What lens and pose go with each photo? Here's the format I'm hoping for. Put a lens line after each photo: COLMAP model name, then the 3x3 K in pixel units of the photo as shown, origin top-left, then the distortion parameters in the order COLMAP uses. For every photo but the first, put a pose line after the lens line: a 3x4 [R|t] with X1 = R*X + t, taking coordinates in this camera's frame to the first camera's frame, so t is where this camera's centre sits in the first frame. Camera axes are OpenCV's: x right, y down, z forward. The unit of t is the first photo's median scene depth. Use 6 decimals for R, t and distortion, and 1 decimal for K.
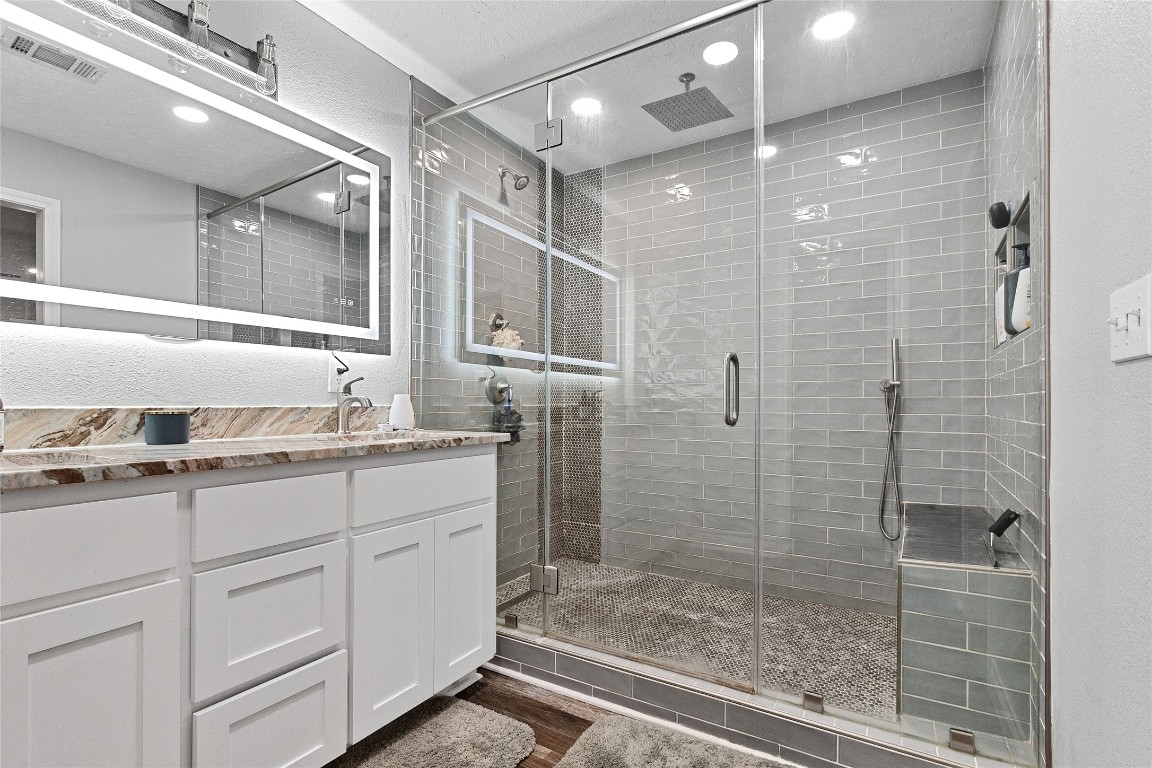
lens RADIAL K [[539.9, 0, 570.4], [0, 539.9, 394.5], [0, 0, 1]] dist [-0.007638, 0.001449]
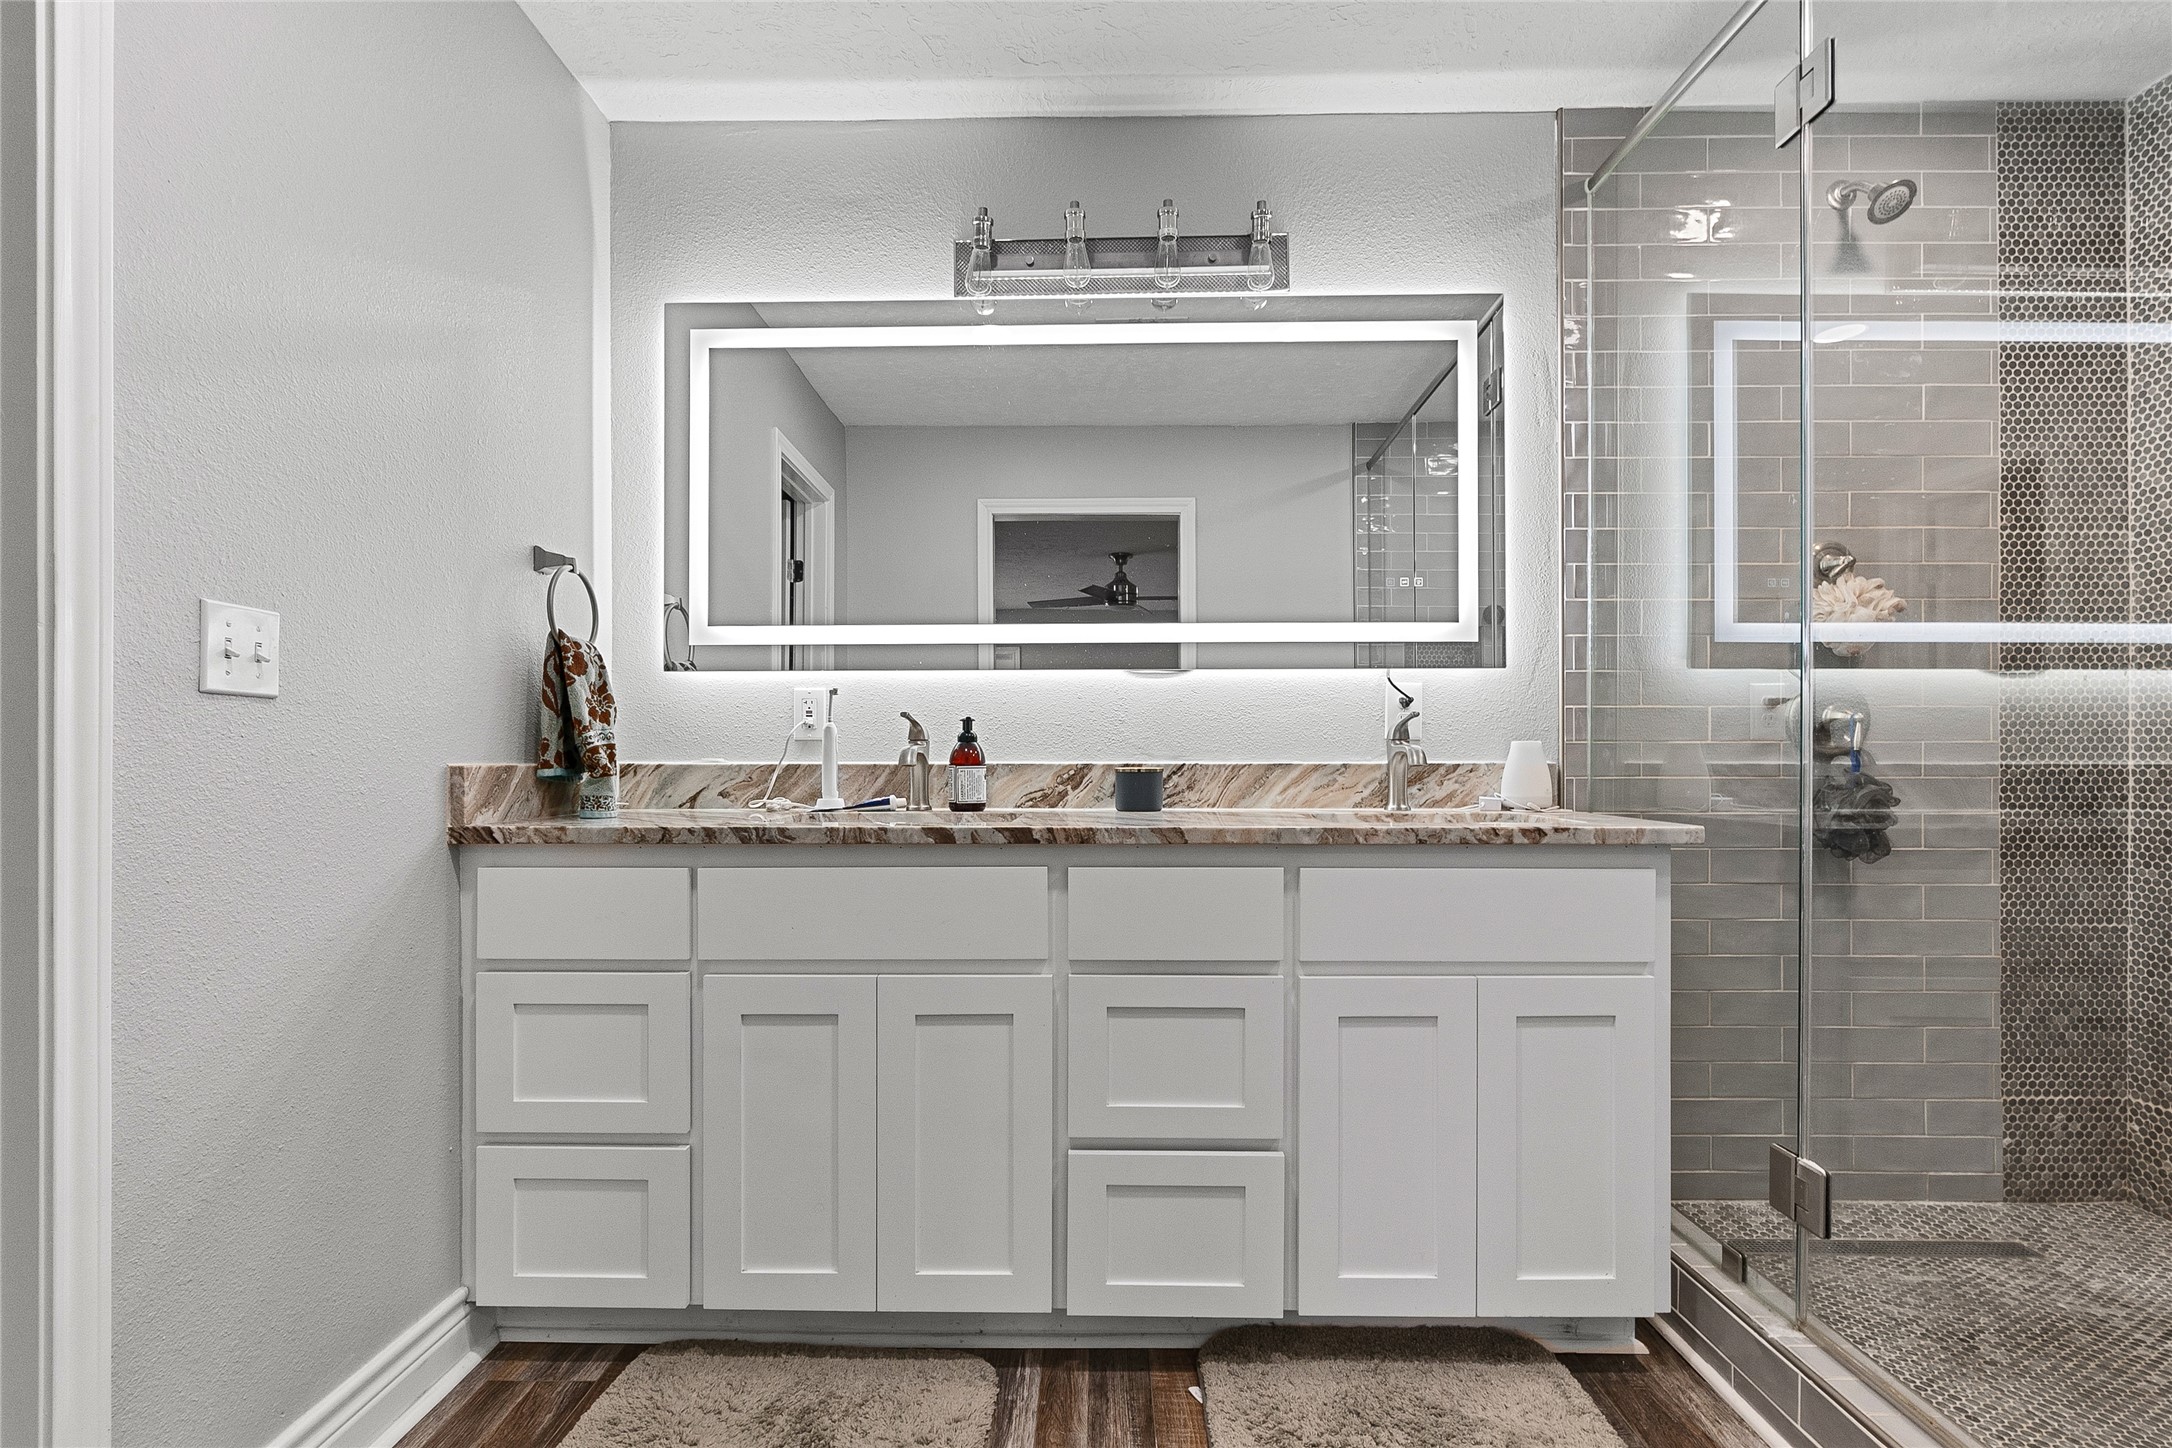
lens RADIAL K [[1017.9, 0, 1075.8], [0, 1017.9, 744.1], [0, 0, 1]] dist [-0.007638, 0.001449]
pose [[0.504813, -0.010706, -0.863163, 0.343415], [0.013358, 0.999900, -0.004589, 0.001716], [0.863126, -0.009213, 0.504905, 0.146017]]
